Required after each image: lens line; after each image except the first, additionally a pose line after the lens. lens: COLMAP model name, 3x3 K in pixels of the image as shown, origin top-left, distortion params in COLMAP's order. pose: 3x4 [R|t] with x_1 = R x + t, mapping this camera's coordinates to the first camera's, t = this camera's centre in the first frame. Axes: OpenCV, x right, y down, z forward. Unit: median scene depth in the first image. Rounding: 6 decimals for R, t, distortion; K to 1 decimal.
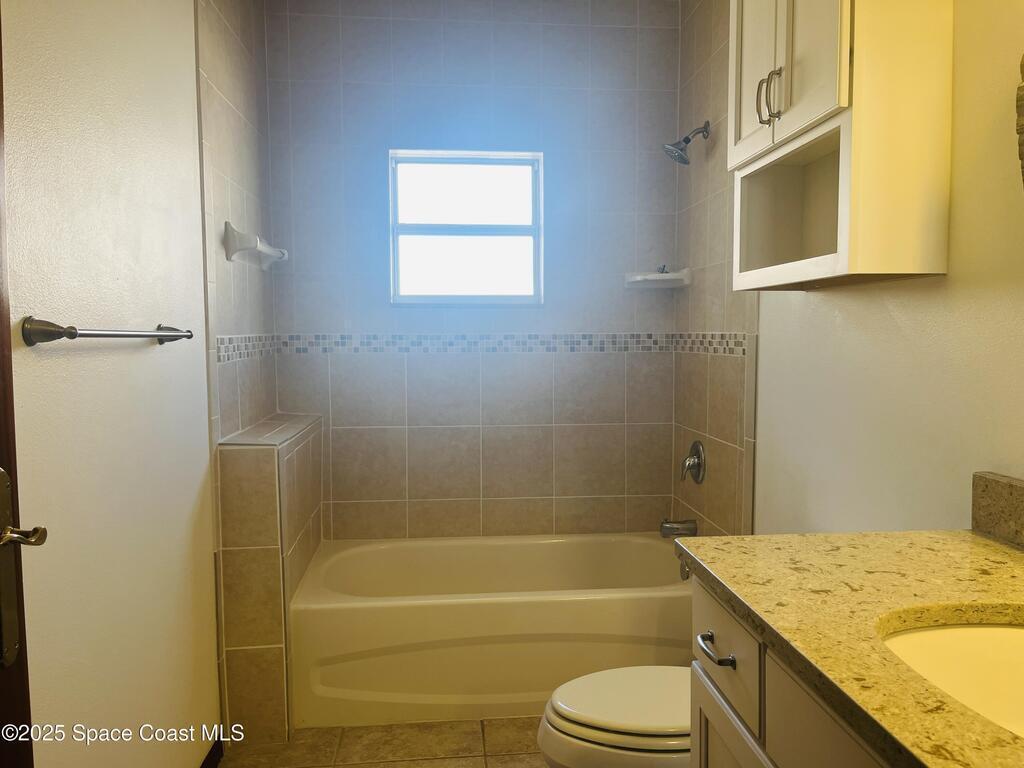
lens RADIAL K [[799.1, 0, 512.0], [0, 799.1, 384.0], [0, 0, 1]] dist [-0.002819, -0.001070]
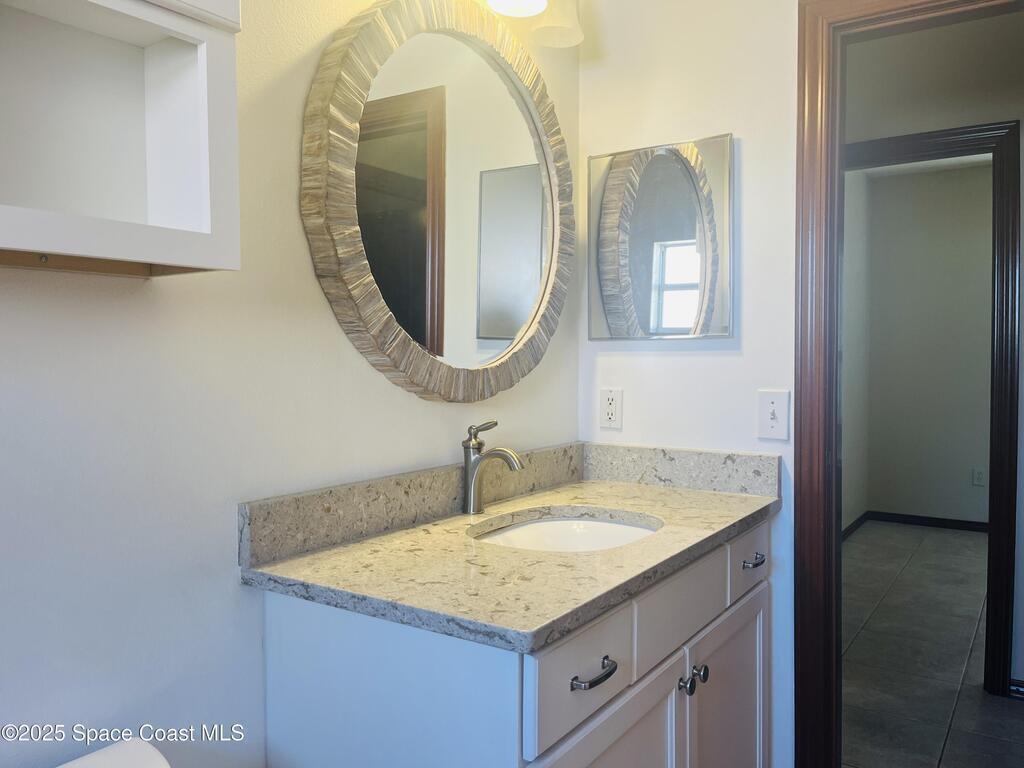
lens RADIAL K [[799.1, 0, 512.0], [0, 799.1, 384.0], [0, 0, 1]] dist [-0.002819, -0.001070]
pose [[-0.781823, -0.012983, 0.623366, -0.247714], [0.051580, 0.995010, 0.085414, -0.099709], [-0.621364, 0.098932, -0.777251, 1.643966]]
